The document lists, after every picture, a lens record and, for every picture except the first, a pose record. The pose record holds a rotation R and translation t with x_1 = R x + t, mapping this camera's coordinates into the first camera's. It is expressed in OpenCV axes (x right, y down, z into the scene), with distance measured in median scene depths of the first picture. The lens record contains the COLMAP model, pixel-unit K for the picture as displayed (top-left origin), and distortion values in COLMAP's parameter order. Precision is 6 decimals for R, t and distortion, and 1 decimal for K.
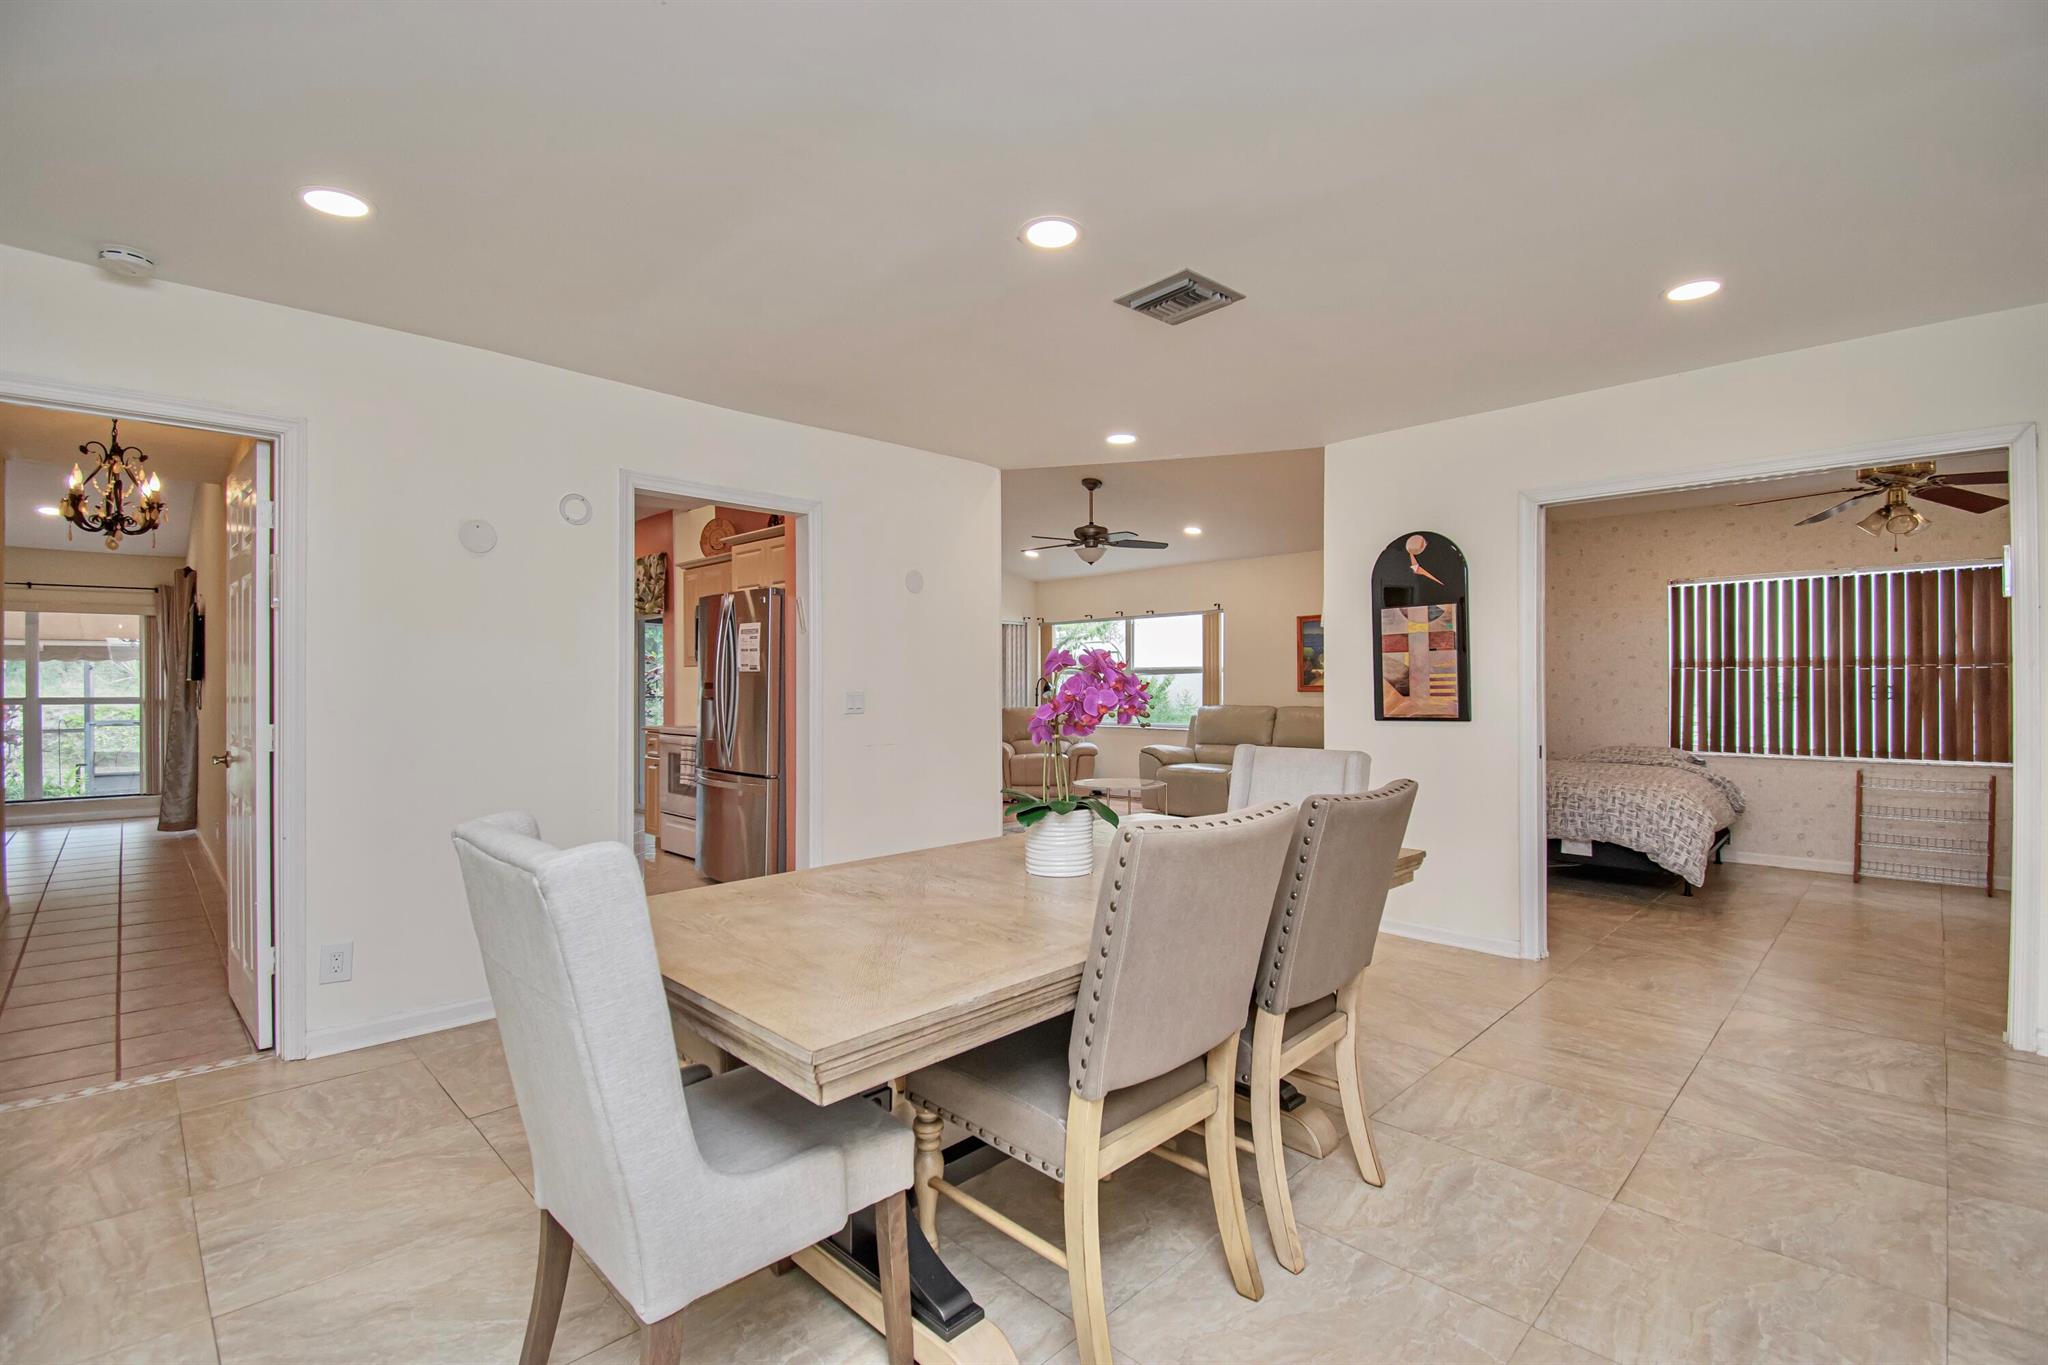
lens RADIAL K [[917.2, 0, 1023.1], [0, 917.2, 685.0], [0, 0, 1]] dist [-0.000090, -0.001715]
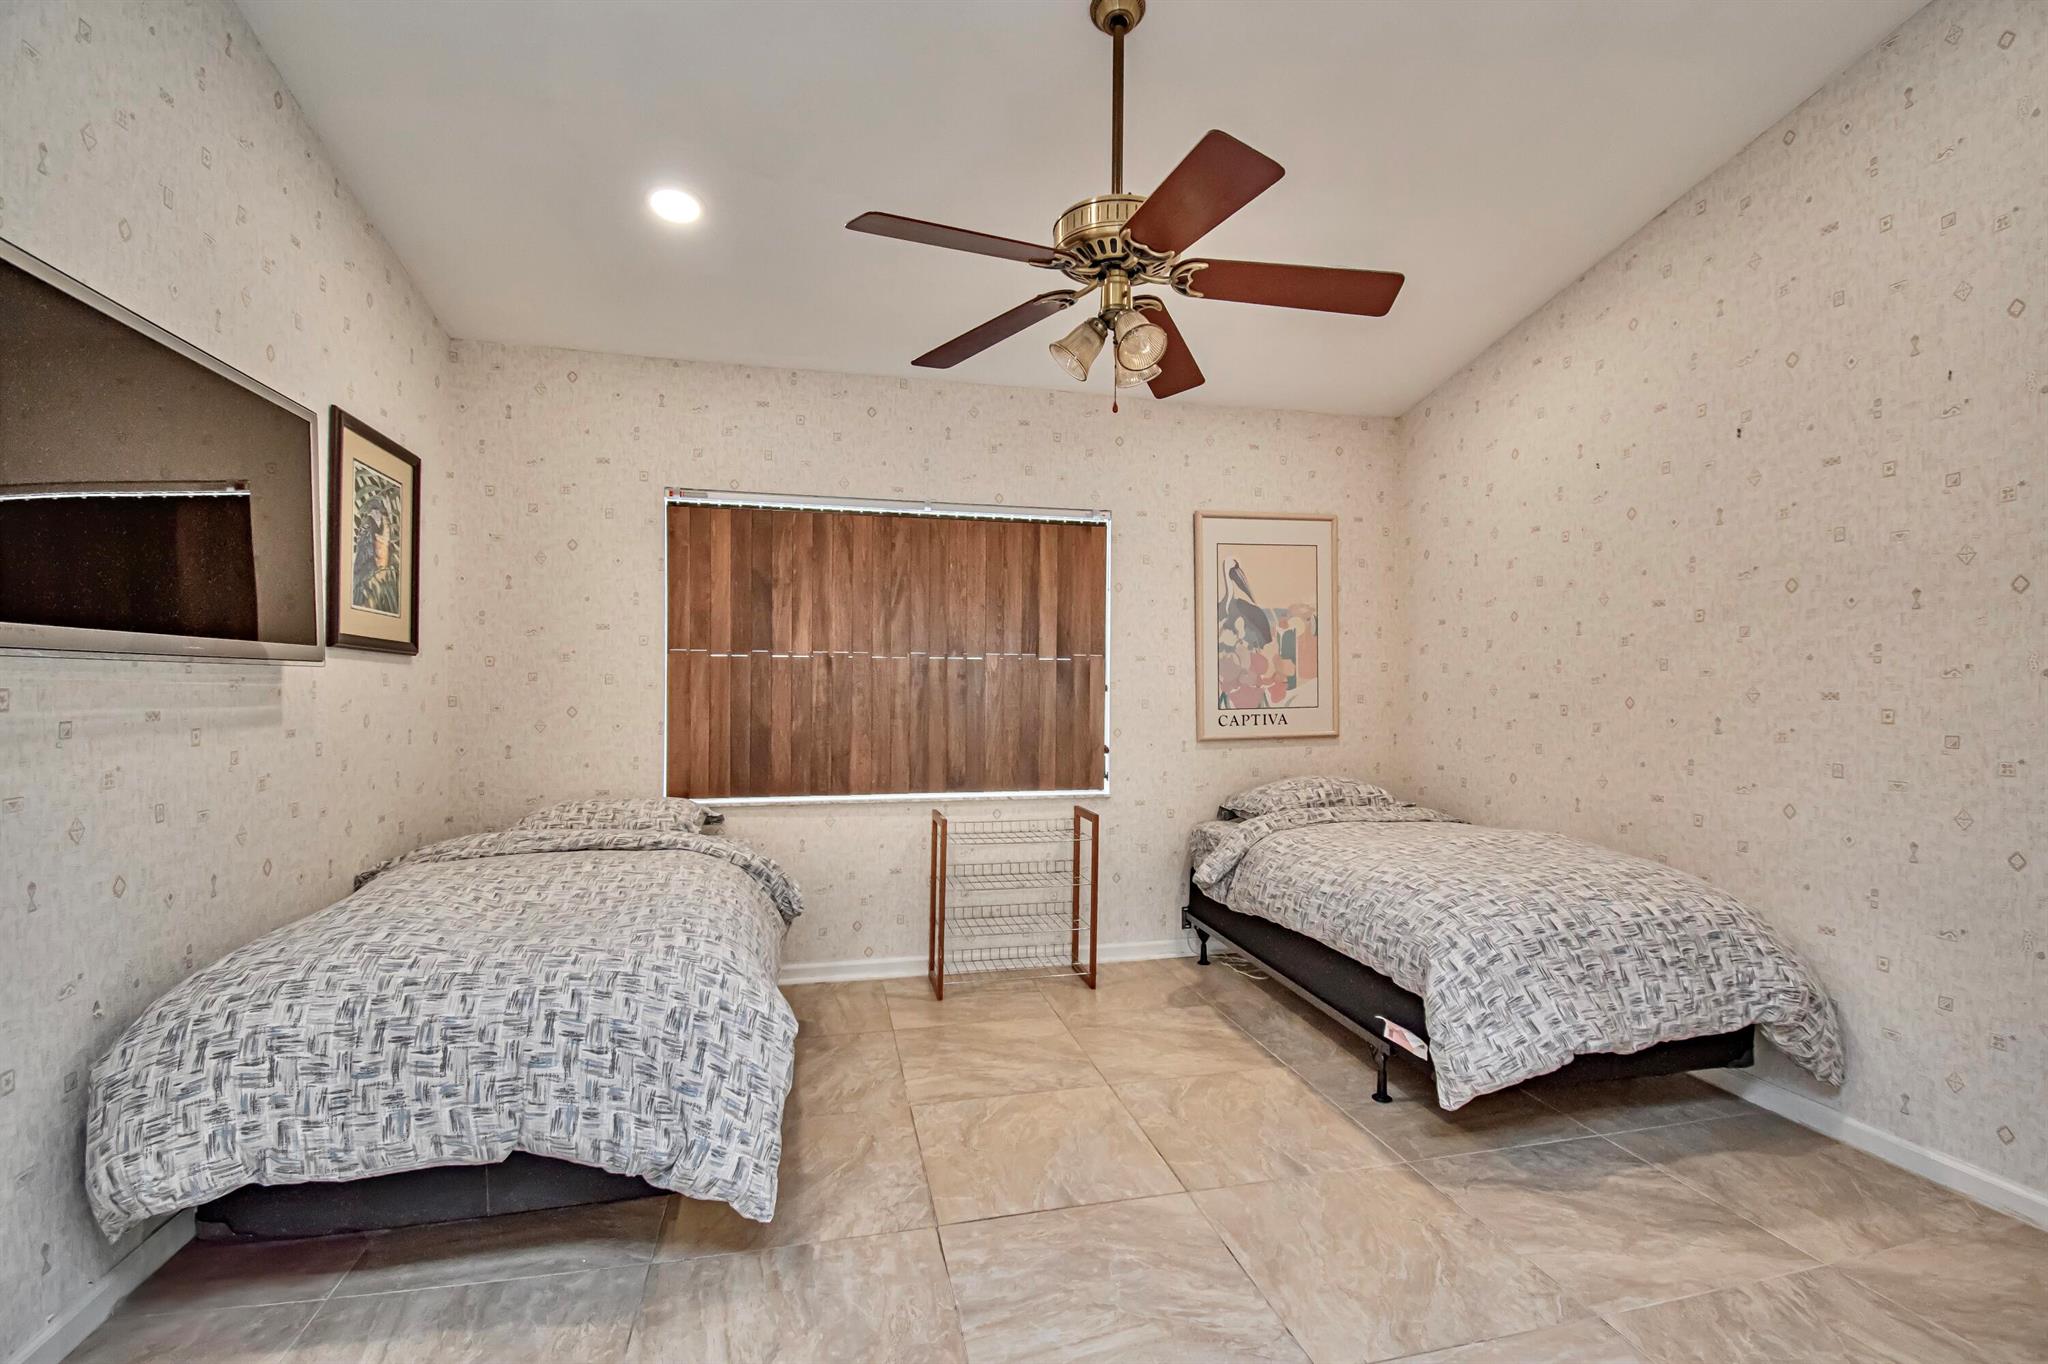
lens RADIAL K [[917.2, 0, 1029.6], [0, 917.2, 676.9], [0, 0, 1]] dist [-0.000090, -0.001715]
pose [[0.523910, 0.002335, 0.851770, 0.456663], [0.000836, 0.999994, -0.003255, 0.001451], [-0.851773, 0.002417, 0.523905, 0.684458]]
